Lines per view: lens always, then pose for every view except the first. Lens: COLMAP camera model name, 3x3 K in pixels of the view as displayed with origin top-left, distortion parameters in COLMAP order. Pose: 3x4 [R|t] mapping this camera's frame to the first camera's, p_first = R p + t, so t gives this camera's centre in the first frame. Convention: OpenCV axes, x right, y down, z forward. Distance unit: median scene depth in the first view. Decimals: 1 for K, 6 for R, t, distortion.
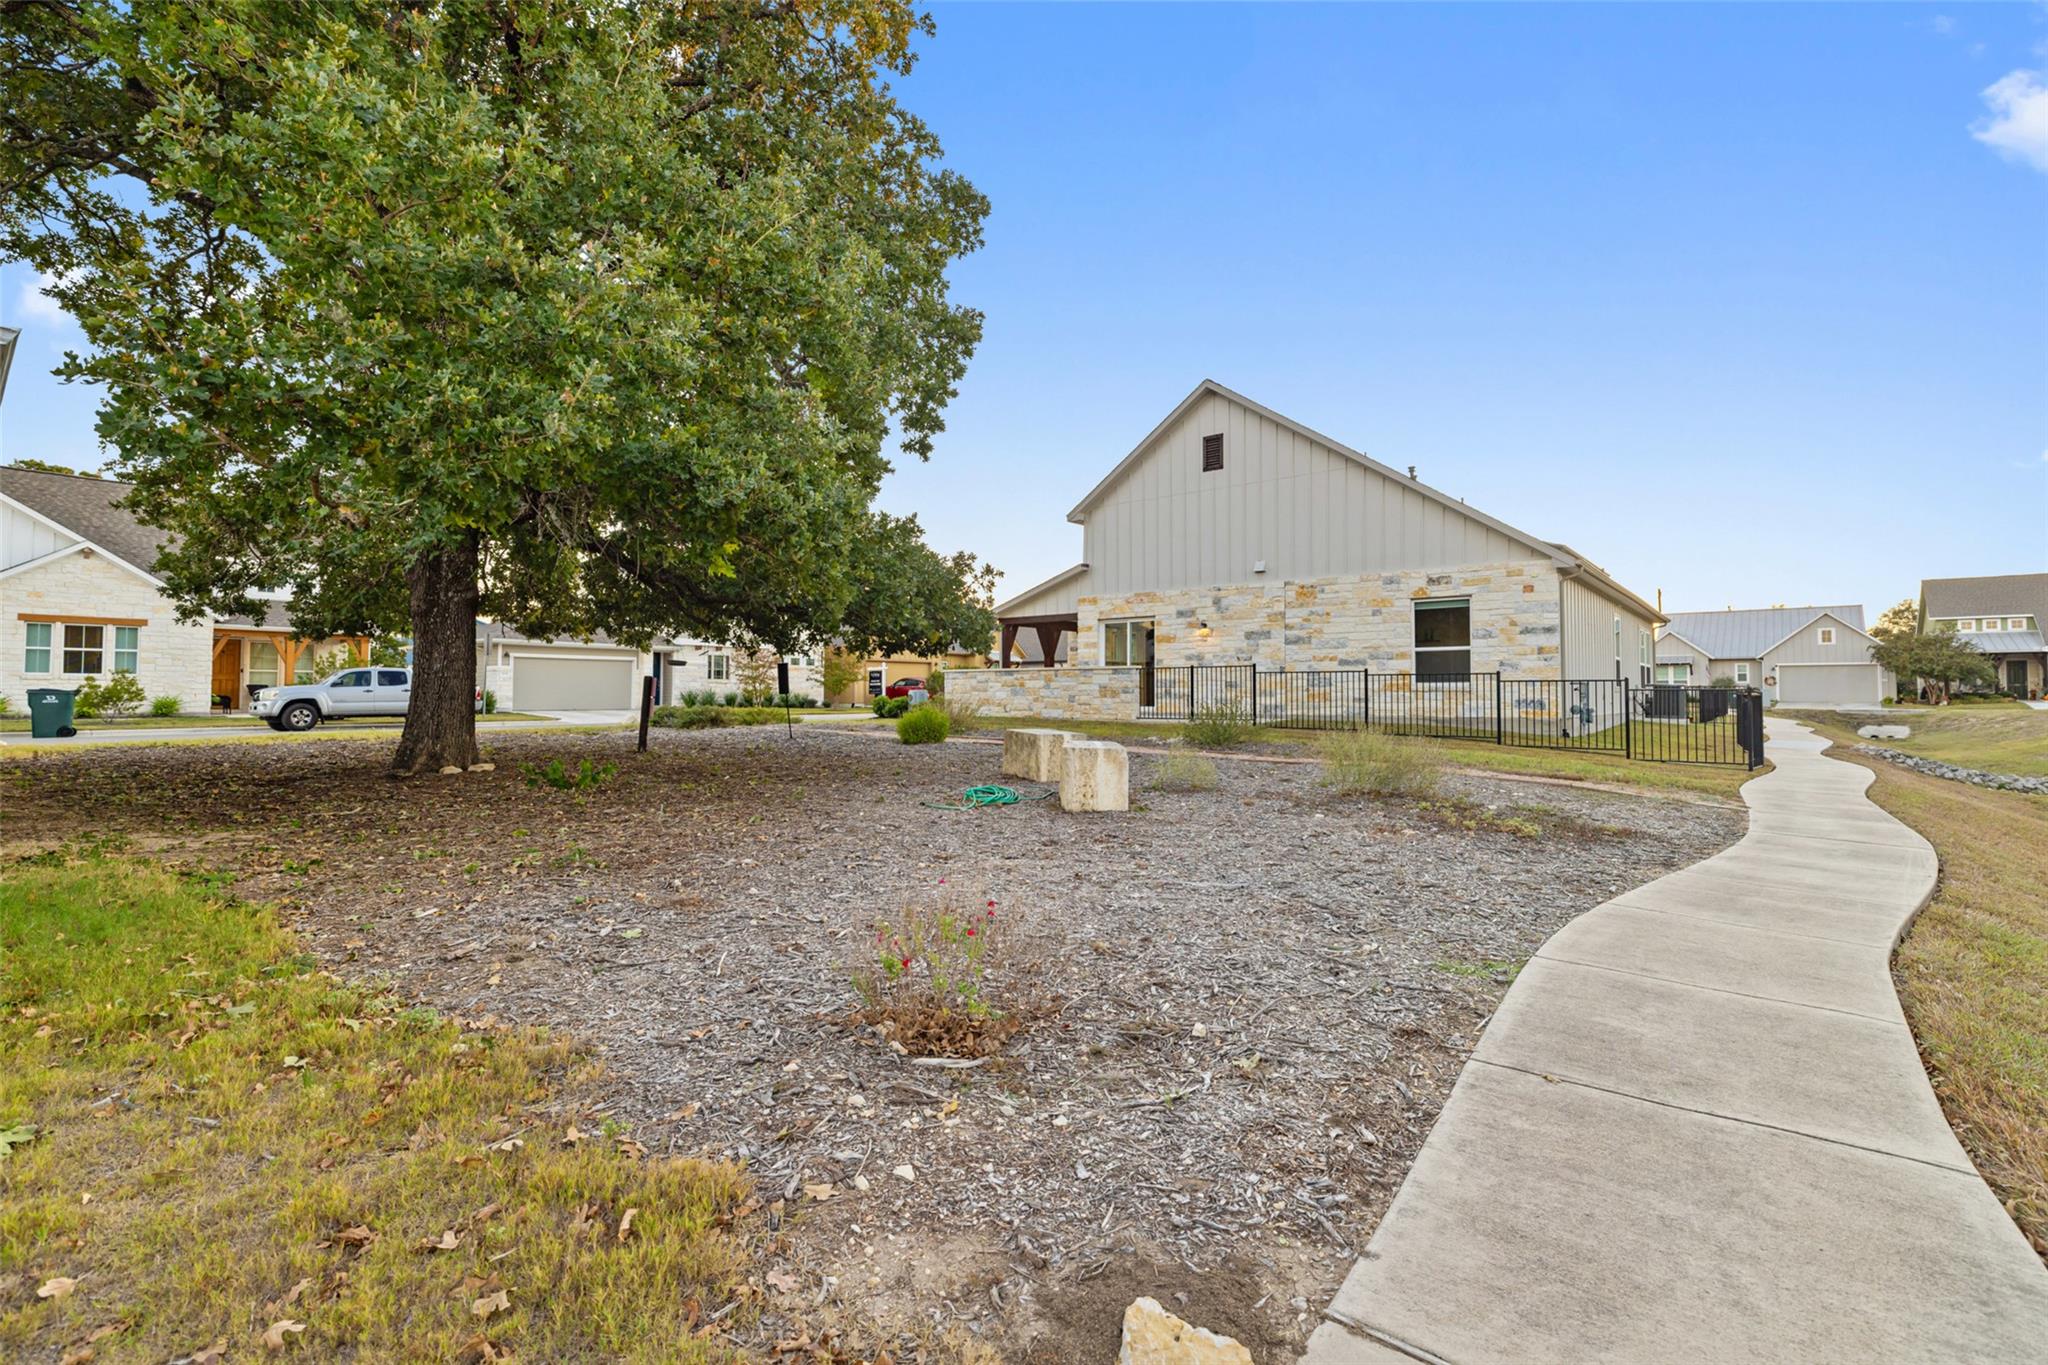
lens RADIAL K [[933.7, 0, 1020.4], [0, 933.7, 668.2], [0, 0, 1]] dist [0.003183, -0.000549]
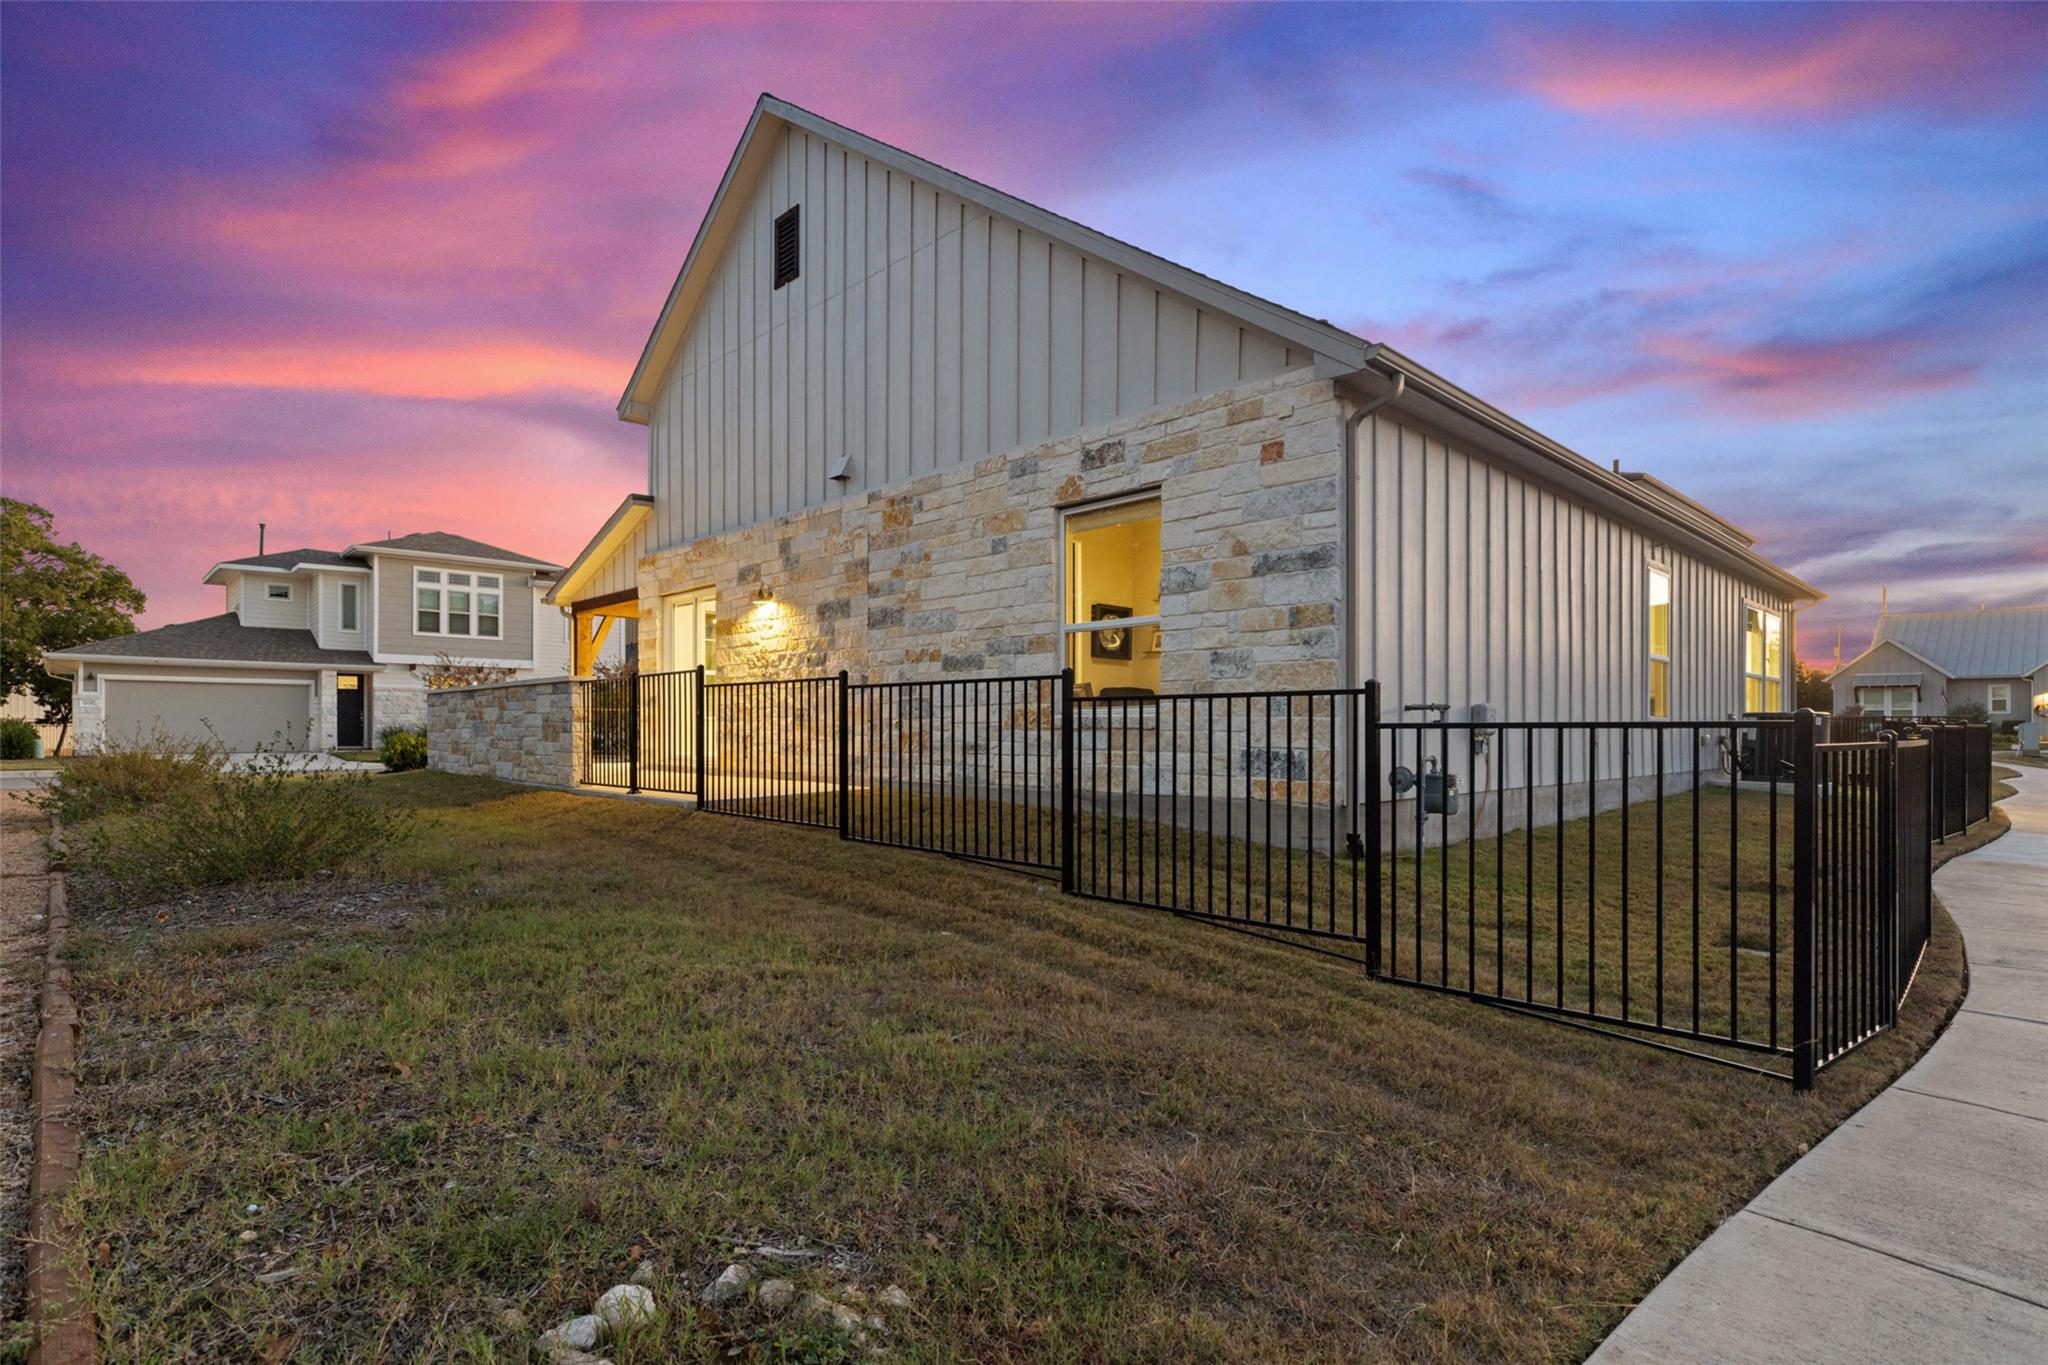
lens RADIAL K [[988.4, 0, 1056.4], [0, 988.4, 742.8], [0, 0, 1]] dist [-0.012909, -0.001065]
pose [[0.992164, 0.001735, -0.124931, 0.451946], [0.003519, 0.999119, 0.041820, 0.012093], [0.124894, -0.041932, 0.991284, 0.531881]]
